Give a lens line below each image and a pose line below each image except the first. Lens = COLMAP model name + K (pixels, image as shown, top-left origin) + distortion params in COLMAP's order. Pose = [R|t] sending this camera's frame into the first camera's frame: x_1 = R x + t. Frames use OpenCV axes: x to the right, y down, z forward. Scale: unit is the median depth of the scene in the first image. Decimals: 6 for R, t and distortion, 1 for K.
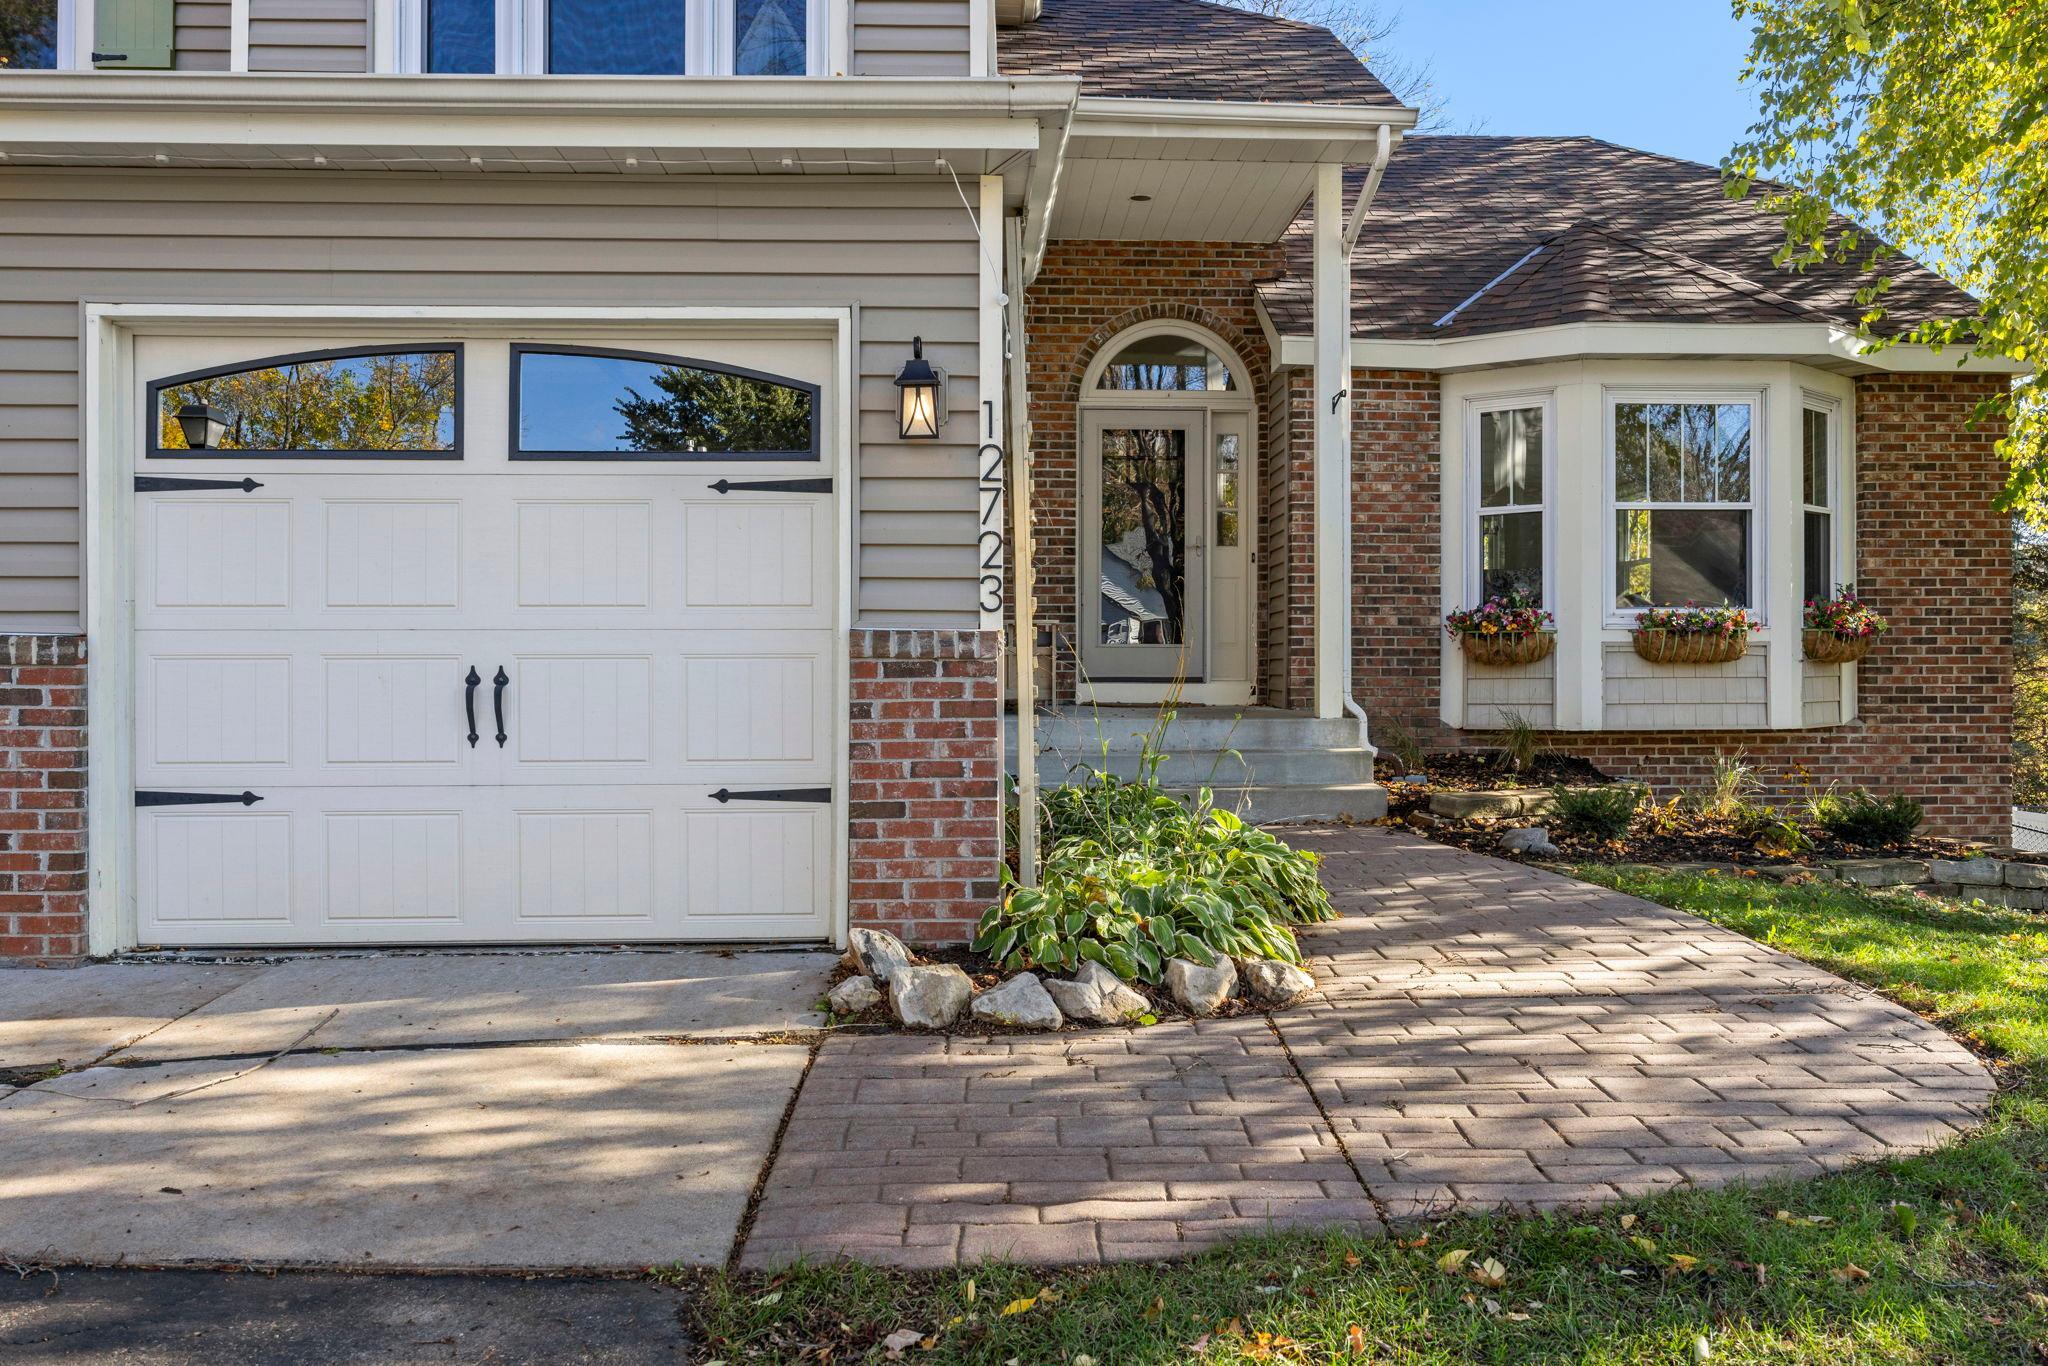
lens RADIAL K [[1555.2, 0, 1024.0], [0, 1555.2, 683.0], [0, 0, 1]] dist [-0.003883, 0.001456]
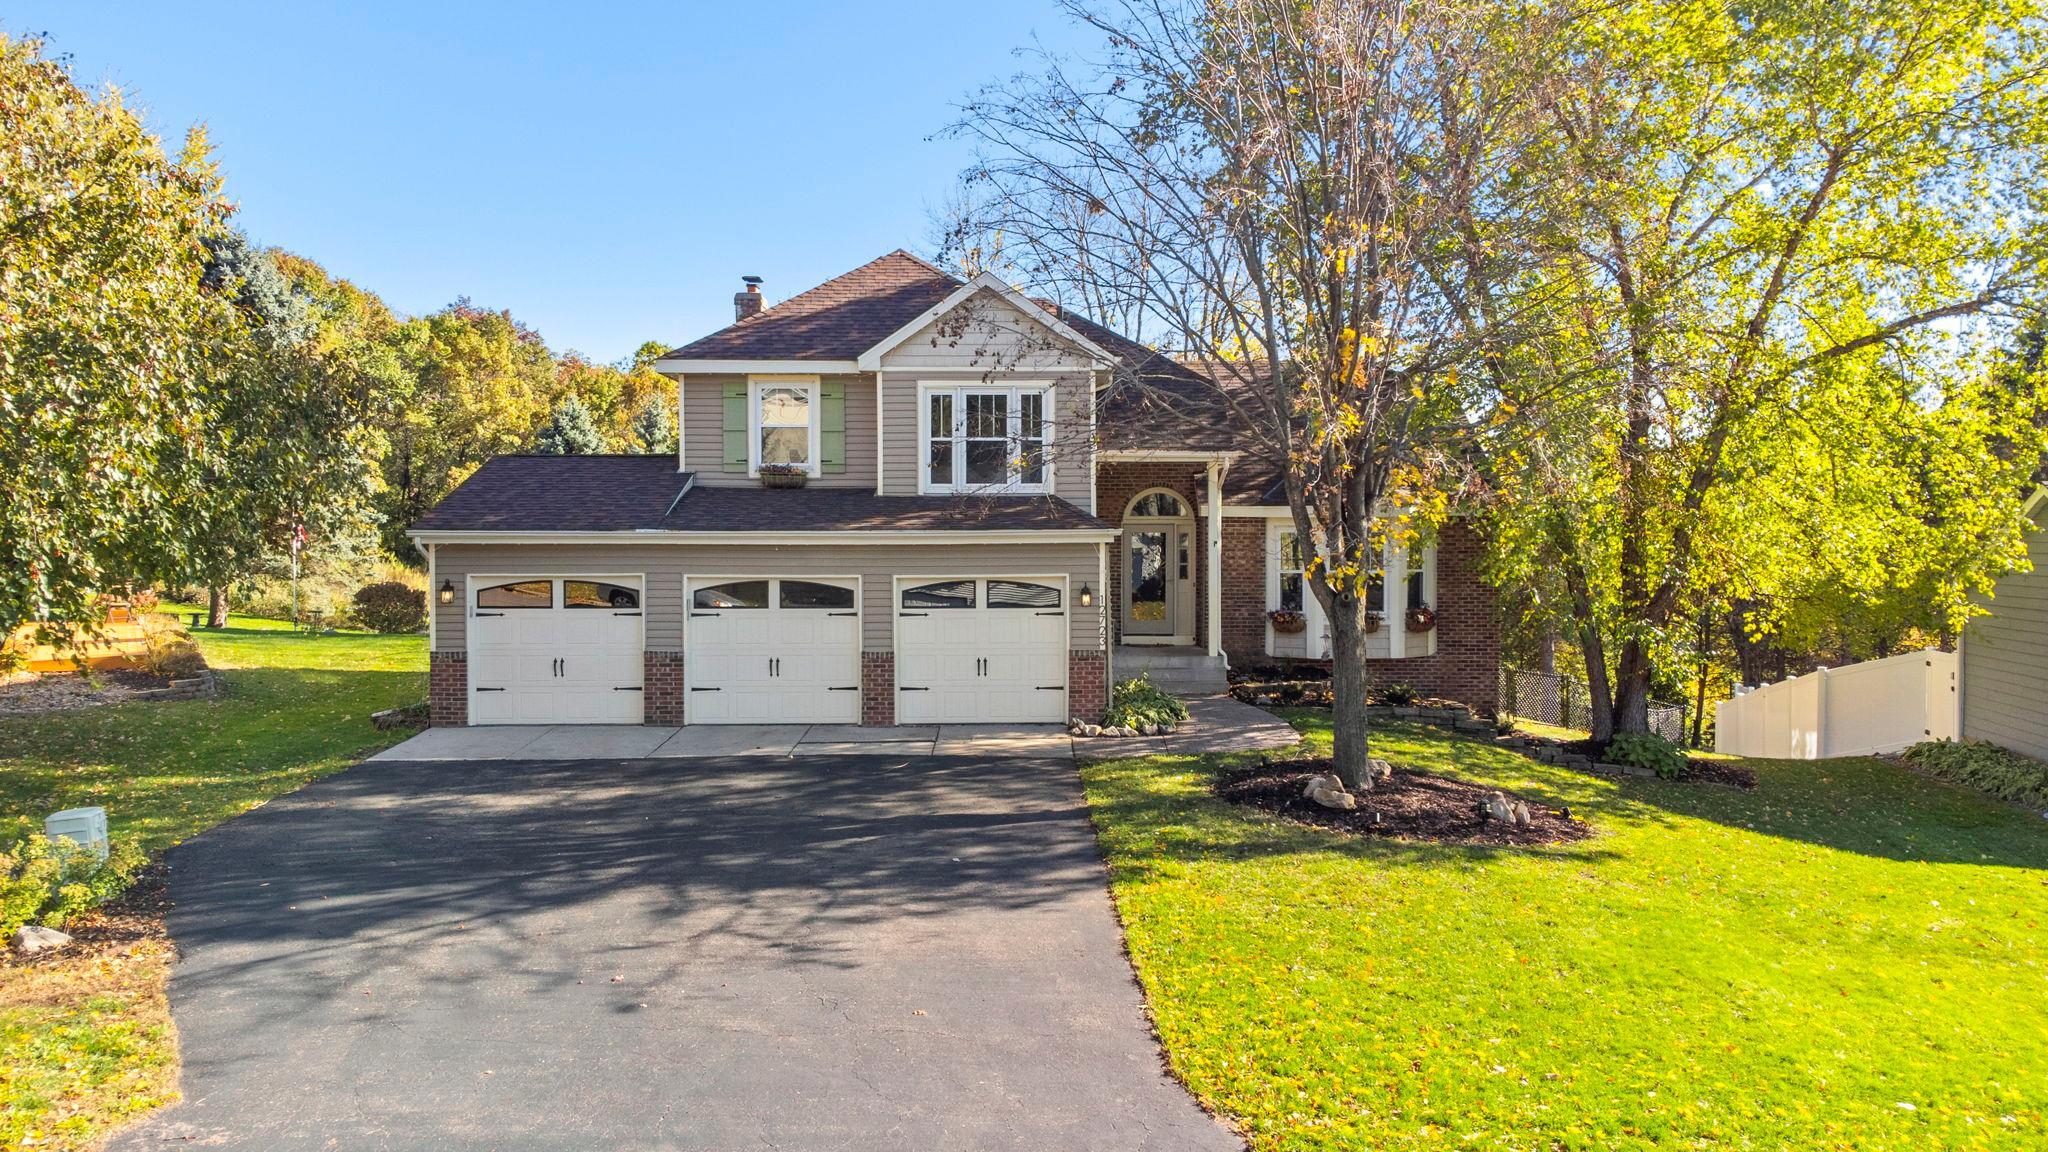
lens RADIAL K [[1606.8, 0, 1024.0], [0, 1606.8, 576.0], [0, 0, 1]] dist [0.106363, 0.000062]
pose [[0.999712, -0.001034, -0.023977, -0.065024], [0.001533, 0.999782, 0.020804, -0.163546], [0.023951, -0.020835, 0.999496, -1.698148]]
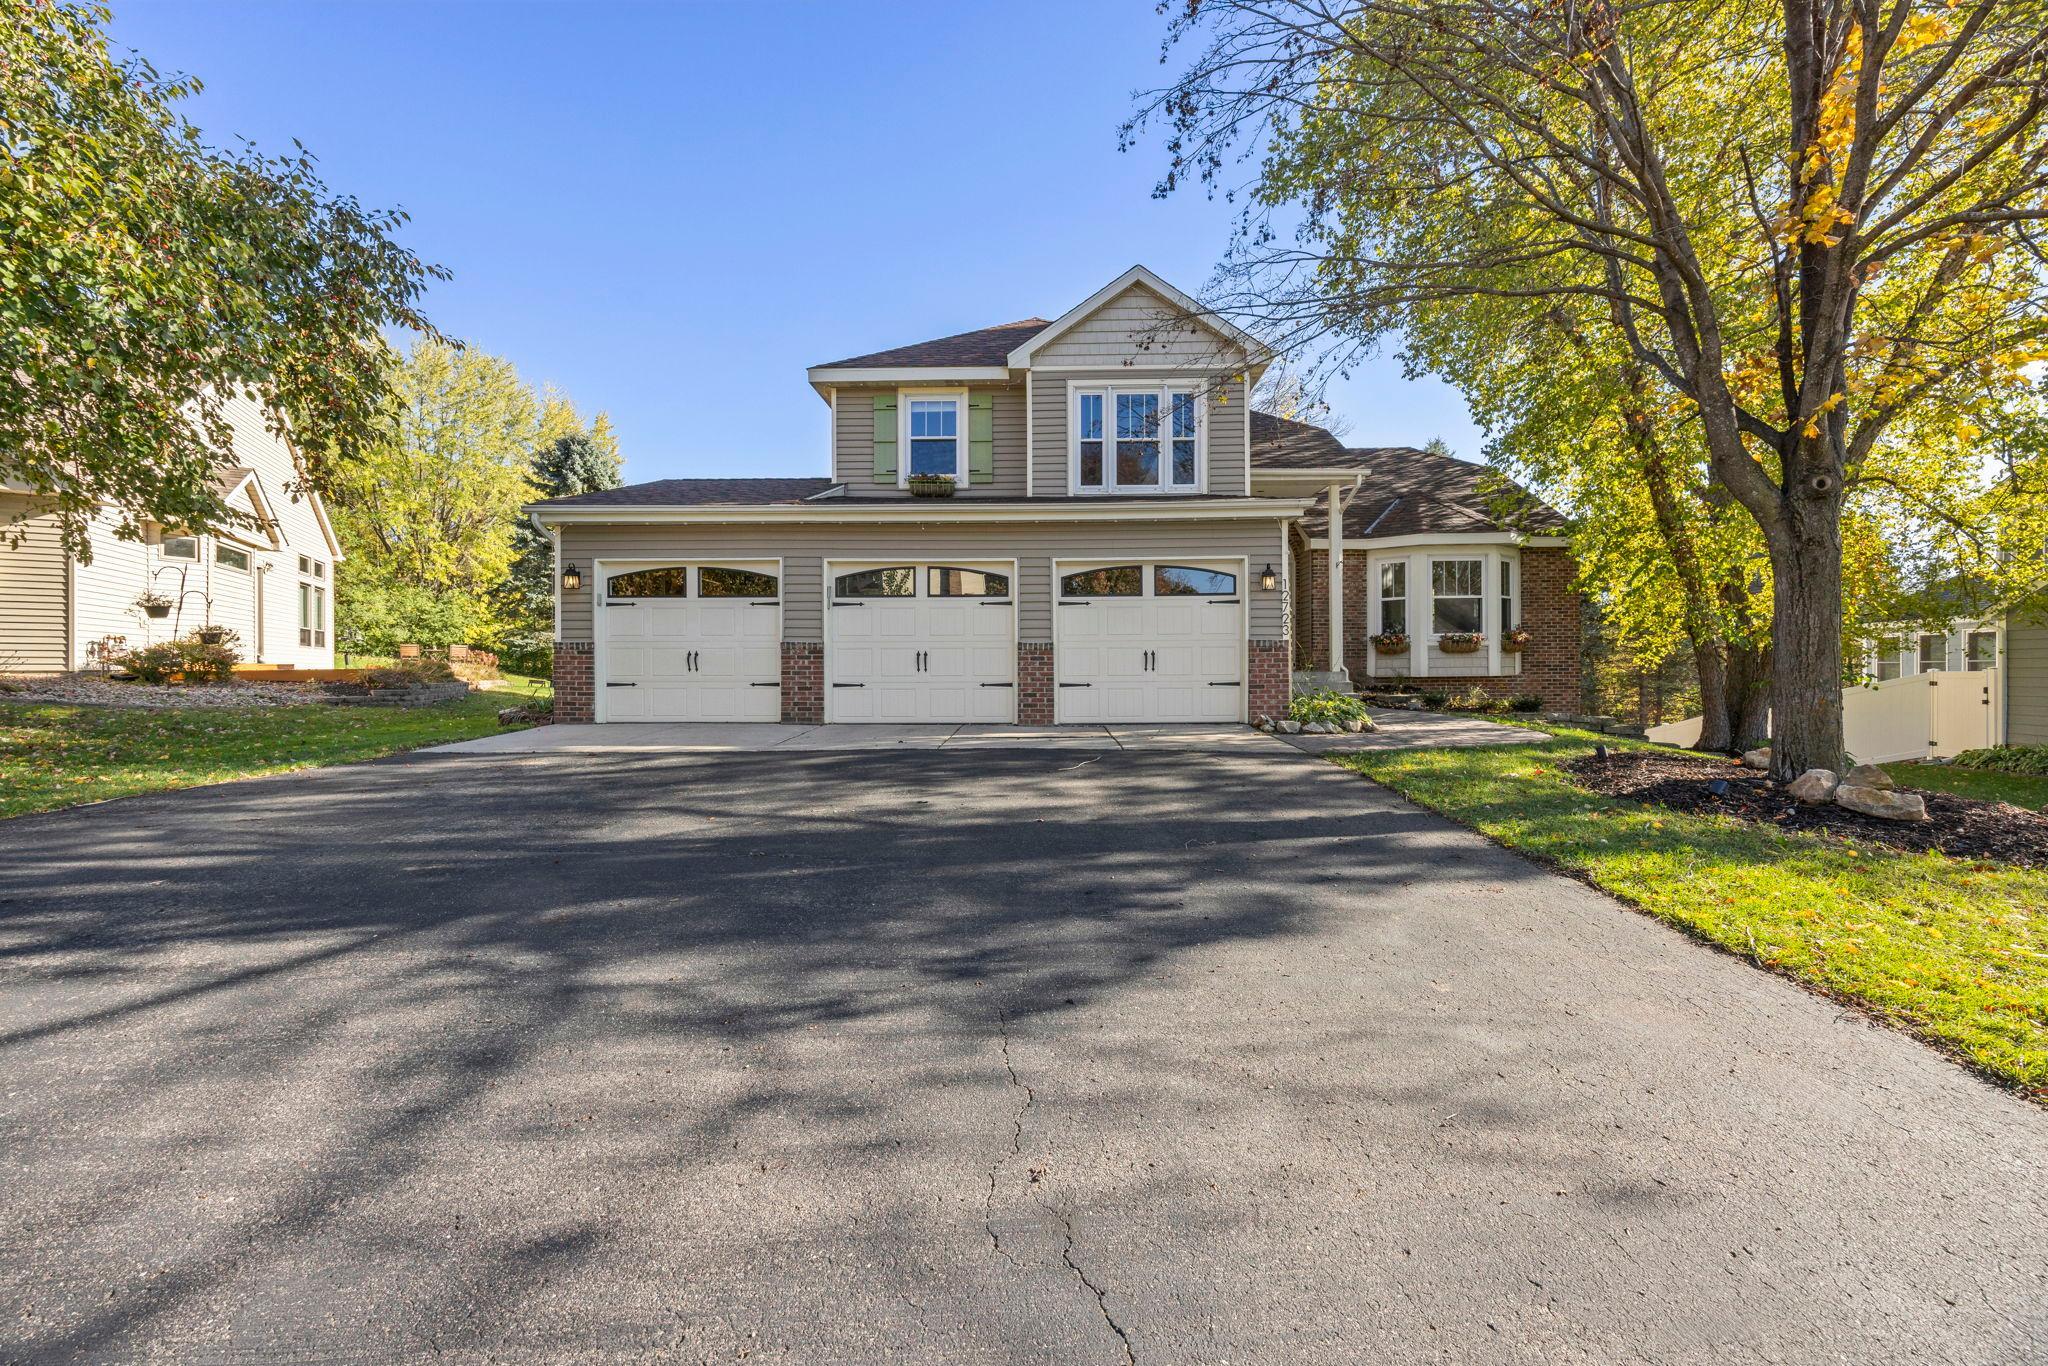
lens RADIAL K [[803.9, 0, 1024.0], [0, 803.9, 683.0], [0, 0, 1]] dist [0.000159, 0.000093]
pose [[0.998180, -0.005114, -0.060081, -0.272325], [0.005507, 0.999965, 0.006366, 0.028199], [0.060046, -0.006685, 0.998173, -0.502063]]
